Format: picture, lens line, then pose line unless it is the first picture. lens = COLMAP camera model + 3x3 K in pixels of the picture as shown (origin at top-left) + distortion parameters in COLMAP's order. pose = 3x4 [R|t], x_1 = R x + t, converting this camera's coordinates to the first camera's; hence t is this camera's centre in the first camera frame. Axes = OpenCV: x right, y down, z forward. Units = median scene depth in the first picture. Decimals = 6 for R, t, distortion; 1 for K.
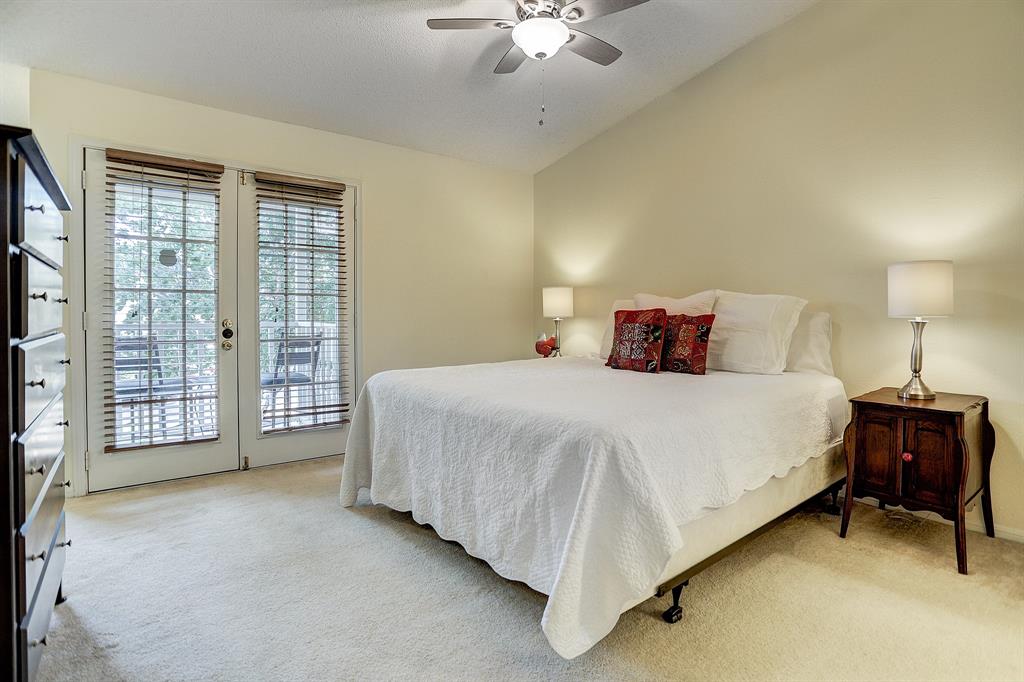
lens RADIAL K [[526.5, 0, 512.0], [0, 526.5, 341.0], [0, 0, 1]] dist [-0.071604, 0.034571]
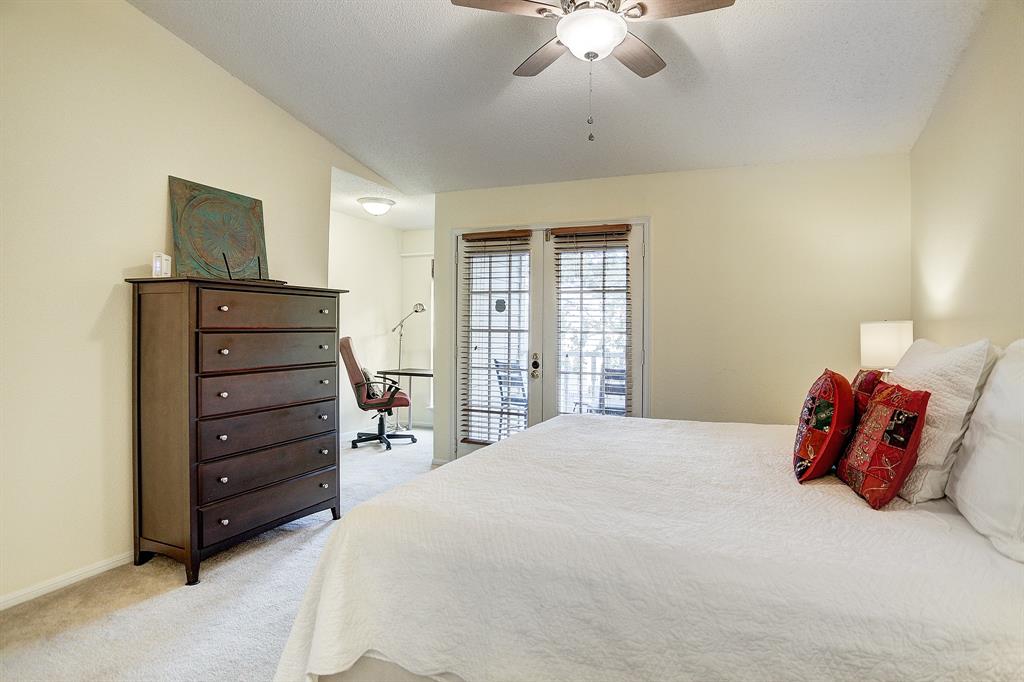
lens RADIAL K [[514.4, 0, 512.0], [0, 514.4, 341.0], [0, 0, 1]] dist [-0.064729, -0.000323]
pose [[0.487231, 0.020667, -0.873028, 0.523912], [-0.054386, 0.998497, -0.006715, -0.064997], [0.871578, 0.050752, 0.487623, 0.386112]]
